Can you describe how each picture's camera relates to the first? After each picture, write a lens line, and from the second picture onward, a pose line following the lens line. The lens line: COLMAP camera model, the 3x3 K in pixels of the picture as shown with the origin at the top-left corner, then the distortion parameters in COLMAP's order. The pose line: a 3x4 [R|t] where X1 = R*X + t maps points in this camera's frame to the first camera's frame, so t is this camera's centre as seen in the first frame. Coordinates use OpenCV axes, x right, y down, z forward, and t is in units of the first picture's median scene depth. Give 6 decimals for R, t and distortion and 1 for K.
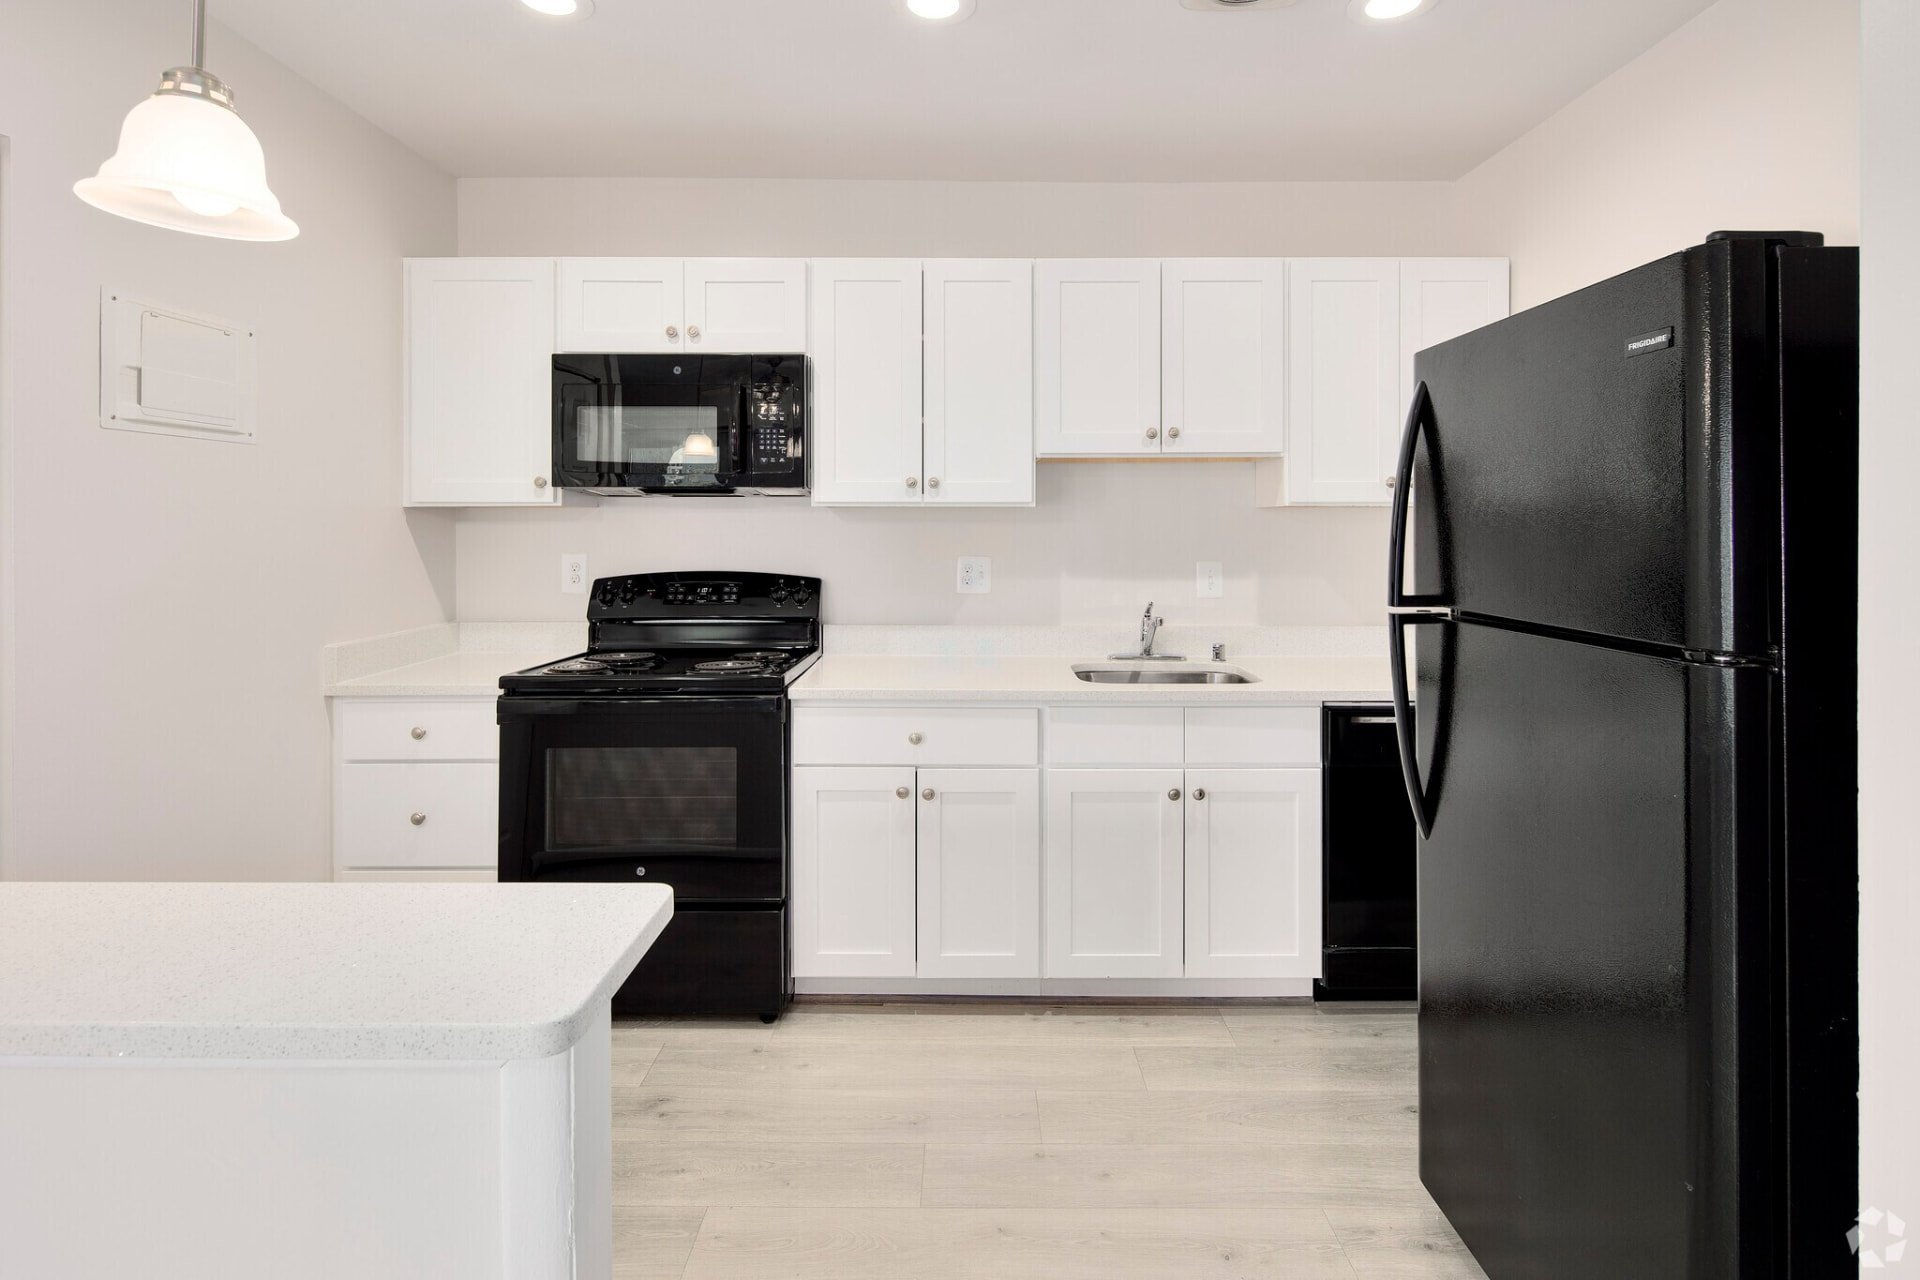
lens RADIAL K [[927.3, 0, 961.0], [0, 927.3, 634.5], [0, 0, 1]] dist [-0.012445, -0.001176]
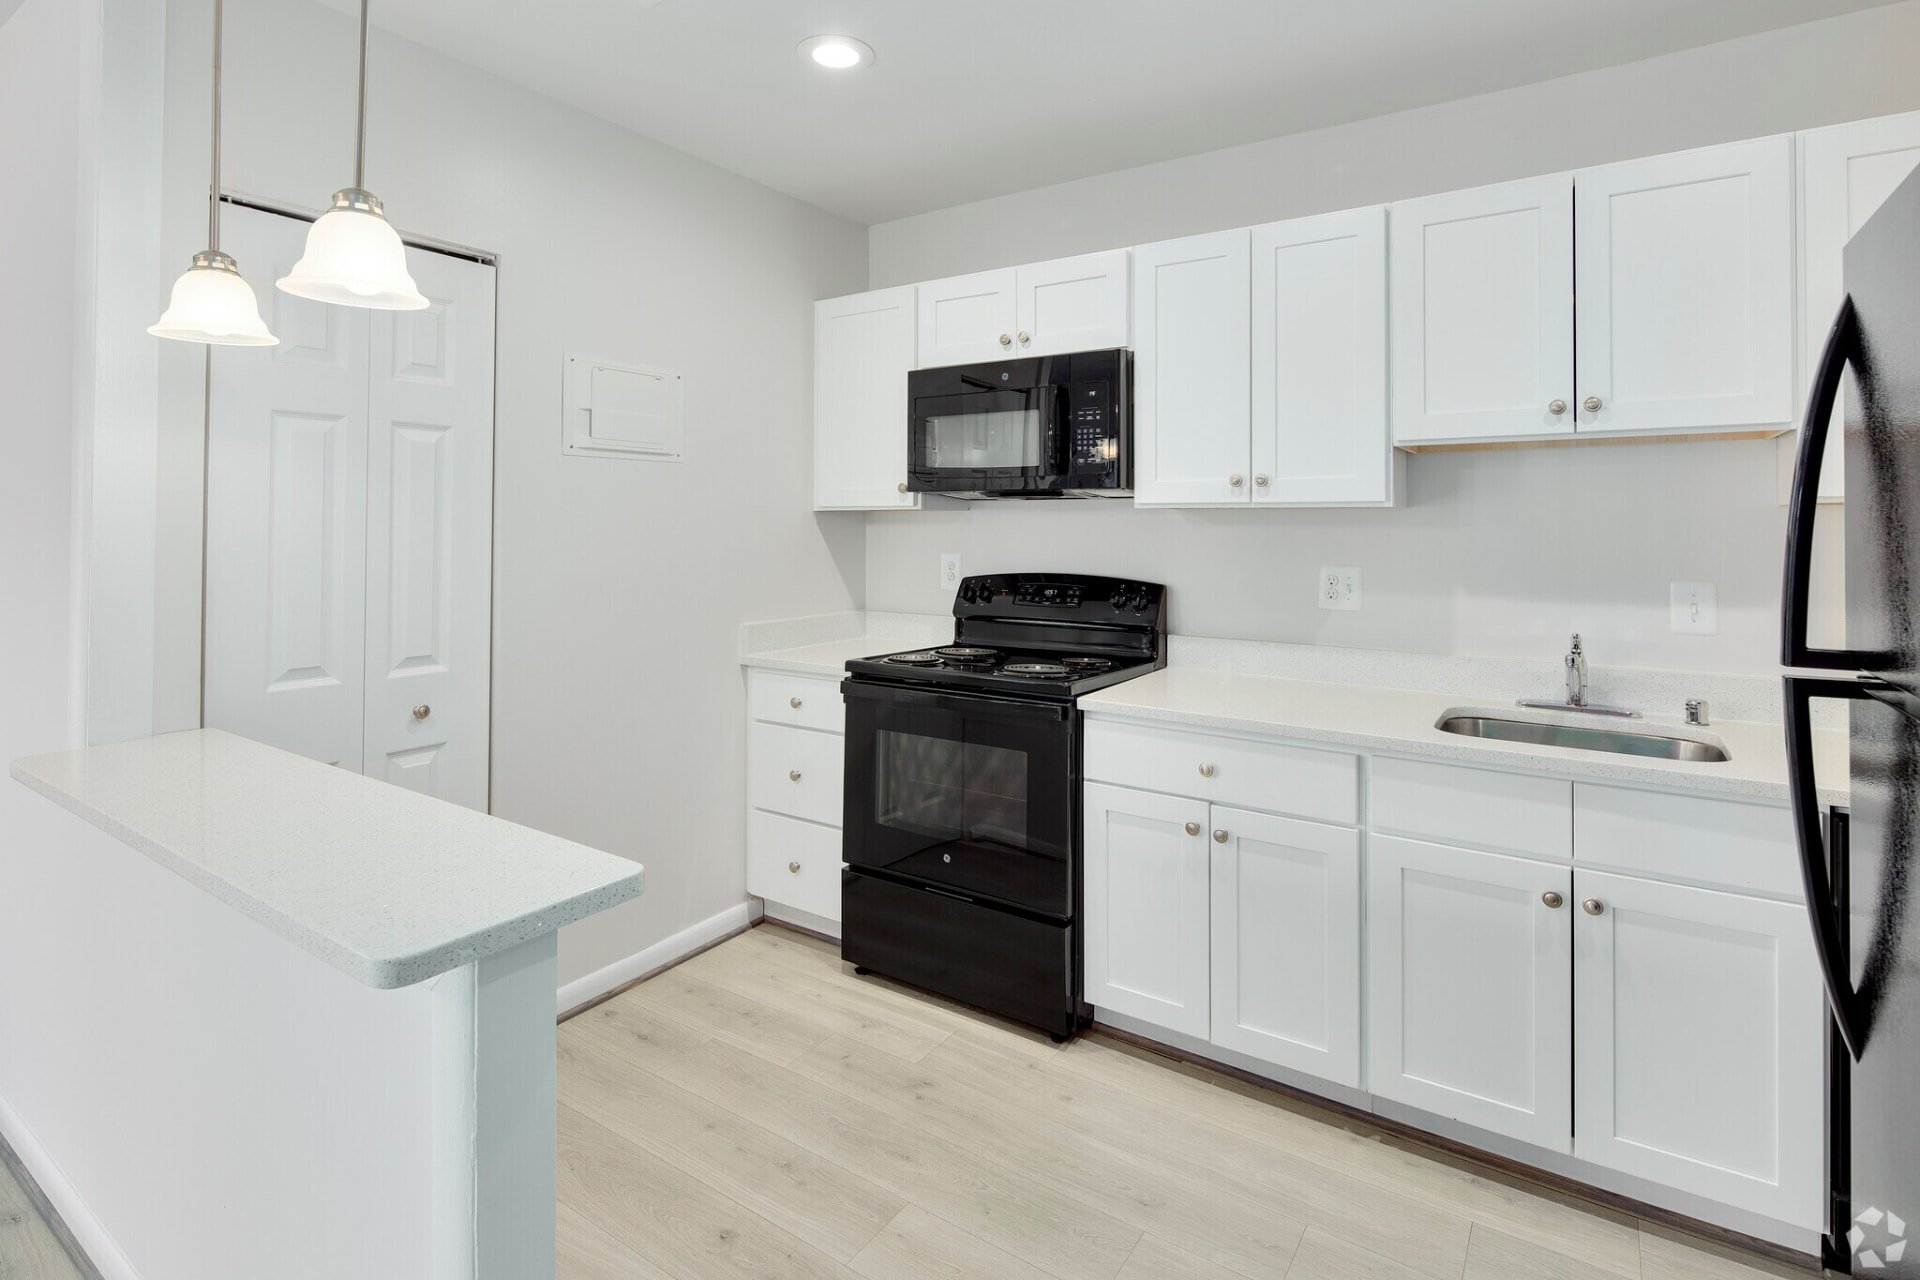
lens RADIAL K [[927.3, 0, 967.7], [0, 927.3, 612.1], [0, 0, 1]] dist [-0.012445, -0.001176]
pose [[0.829509, 0.054529, -0.555826, 0.235199], [-0.069297, 0.997581, -0.005552, -0.016532], [0.554178, 0.043123, 0.831280, 0.131664]]
